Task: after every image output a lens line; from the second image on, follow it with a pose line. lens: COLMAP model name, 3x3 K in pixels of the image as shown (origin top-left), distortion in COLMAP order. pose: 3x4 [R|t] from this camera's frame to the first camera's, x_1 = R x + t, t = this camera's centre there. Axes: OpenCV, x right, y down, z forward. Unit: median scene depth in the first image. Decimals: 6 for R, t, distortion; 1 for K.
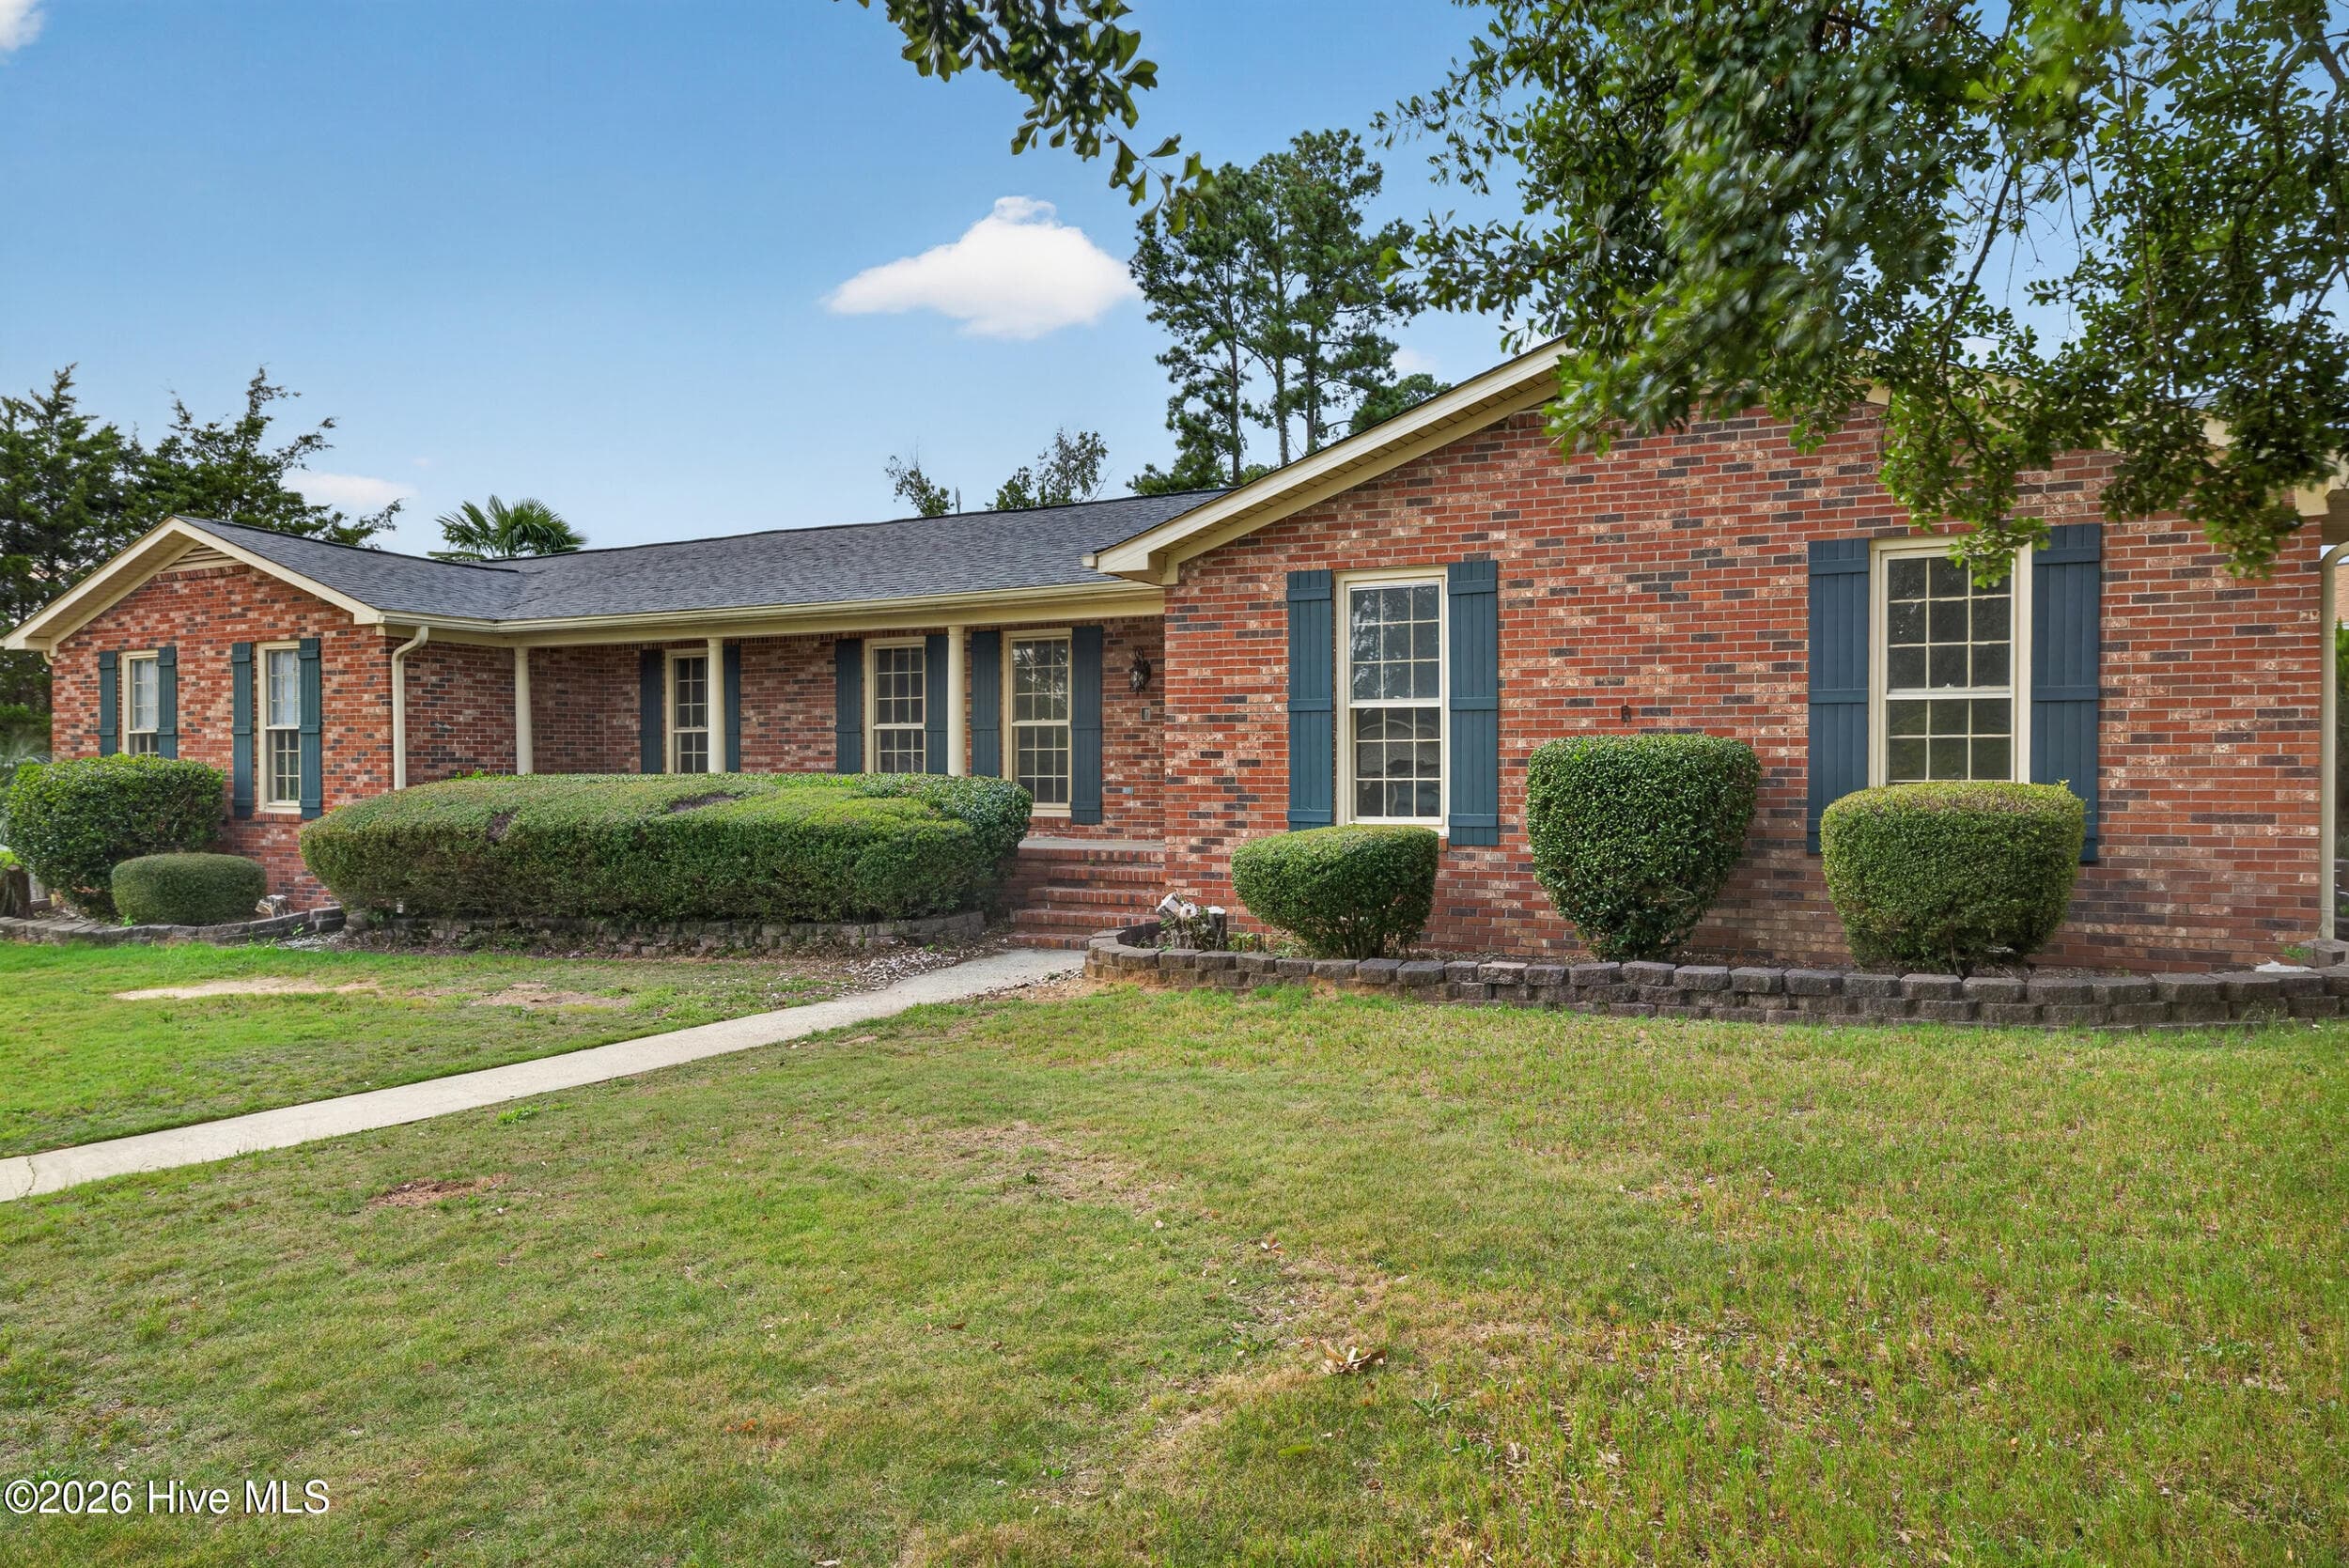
lens RADIAL K [[1590.2, 0, 1165.5], [0, 1590.2, 793.1], [0, 0, 1]] dist [-0.041116, 0.071658]
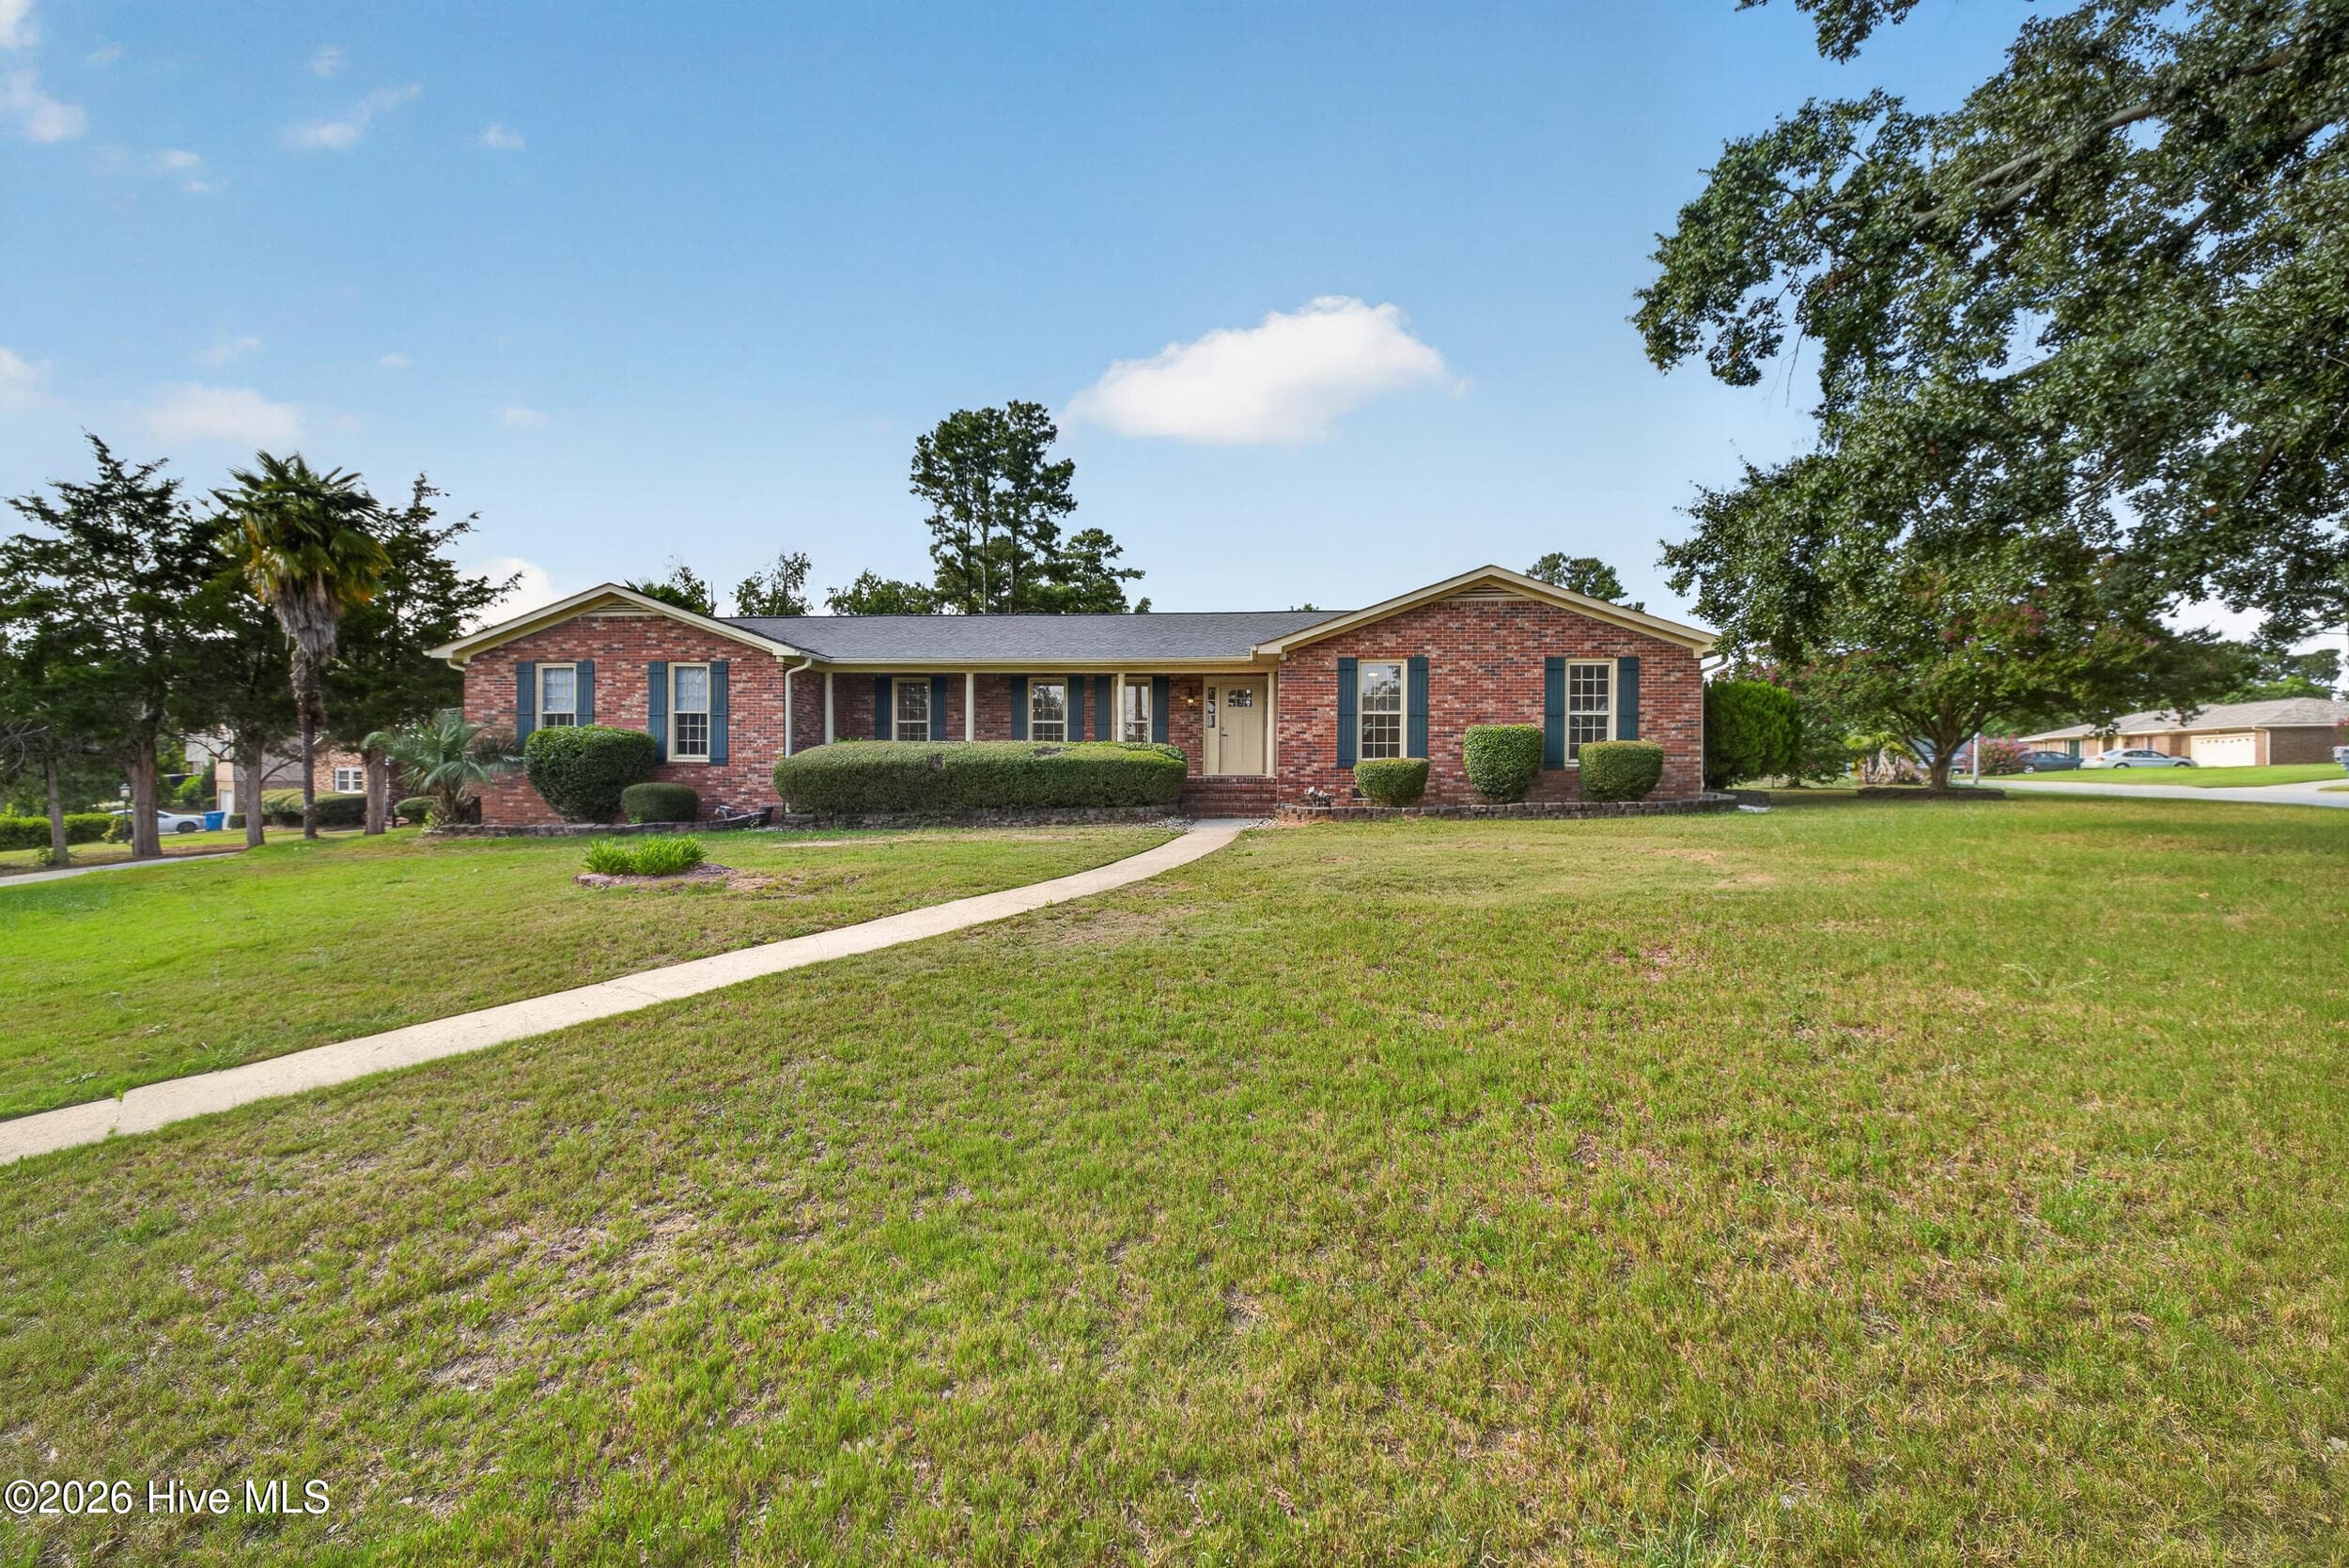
lens RADIAL K [[974.8, 0, 1169.3], [0, 974.8, 783.6], [0, 0, 1]] dist [0.004351, -0.000278]
pose [[0.919601, 0.003388, 0.392839, -0.725790], [-0.000876, 0.999978, -0.006573, 0.062588], [-0.392852, 0.005701, 0.919584, -0.263736]]
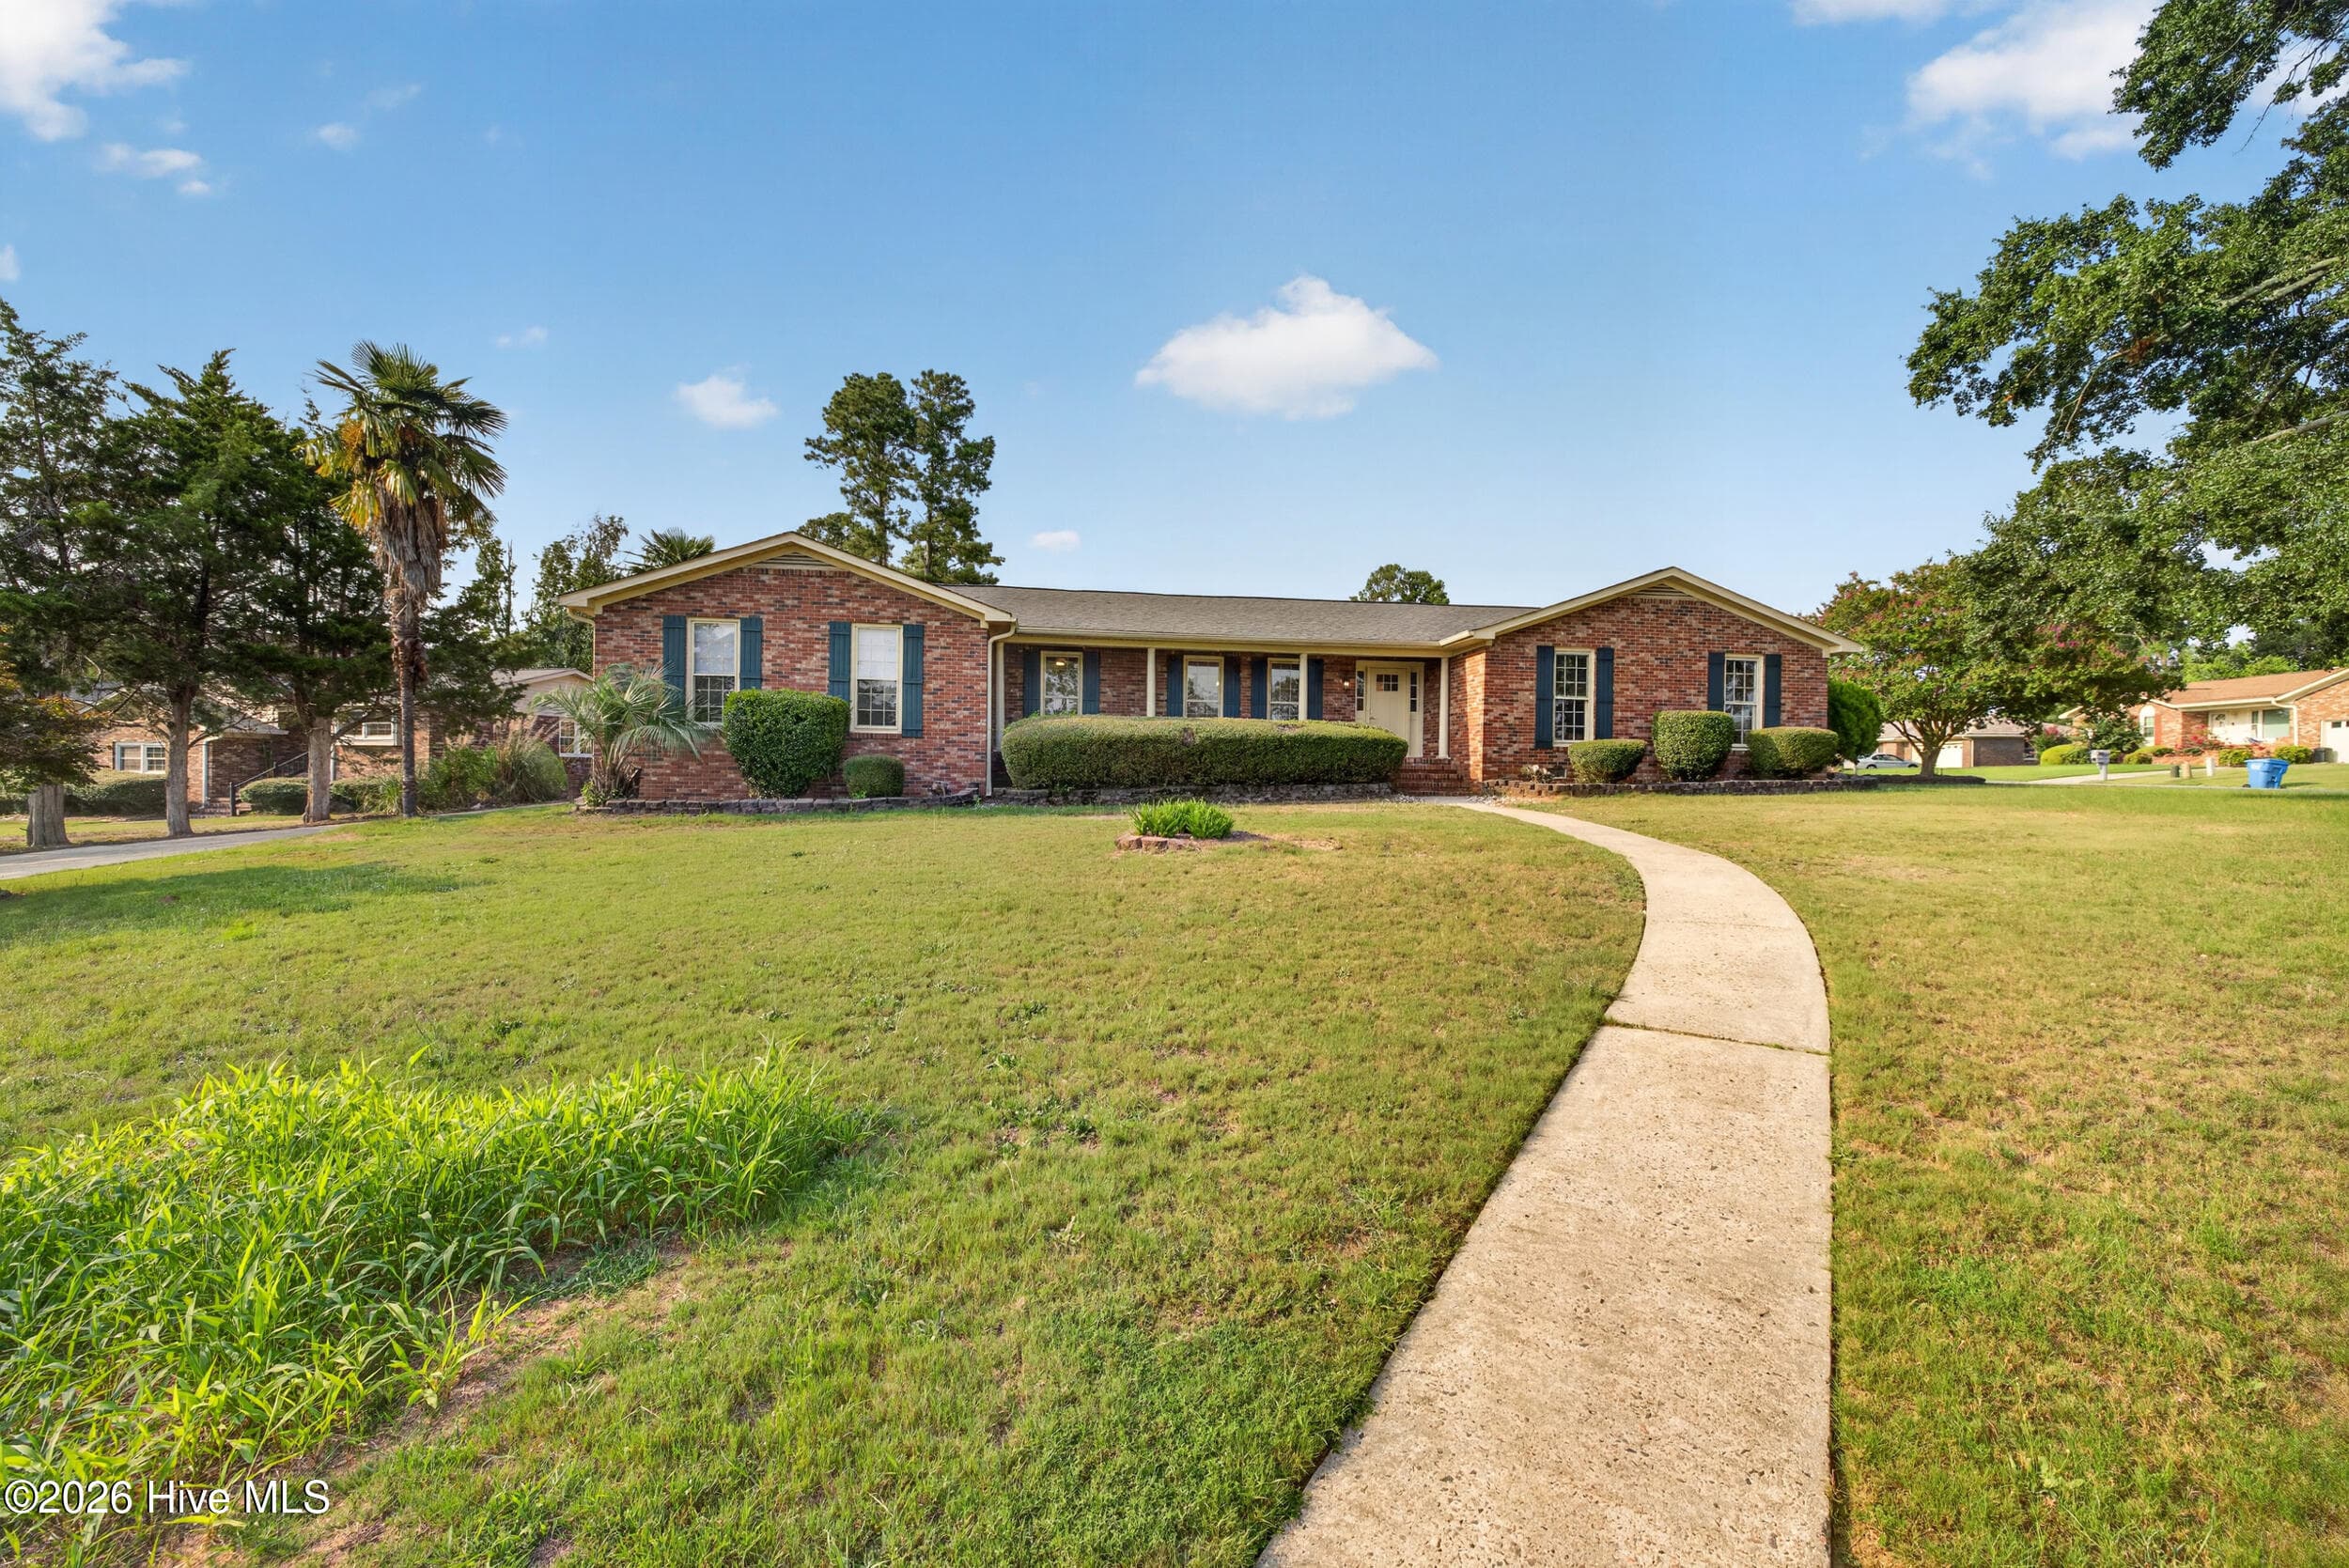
lens RADIAL K [[978.2, 0, 1167.6], [0, 978.2, 789.2], [0, 0, 1]] dist [0.002967, 0.000045]
pose [[0.805397, 0.004836, 0.592716, -1.319311], [-0.006155, 0.999981, 0.000205, 0.097161], [-0.592704, -0.003814, 0.805412, 0.065769]]
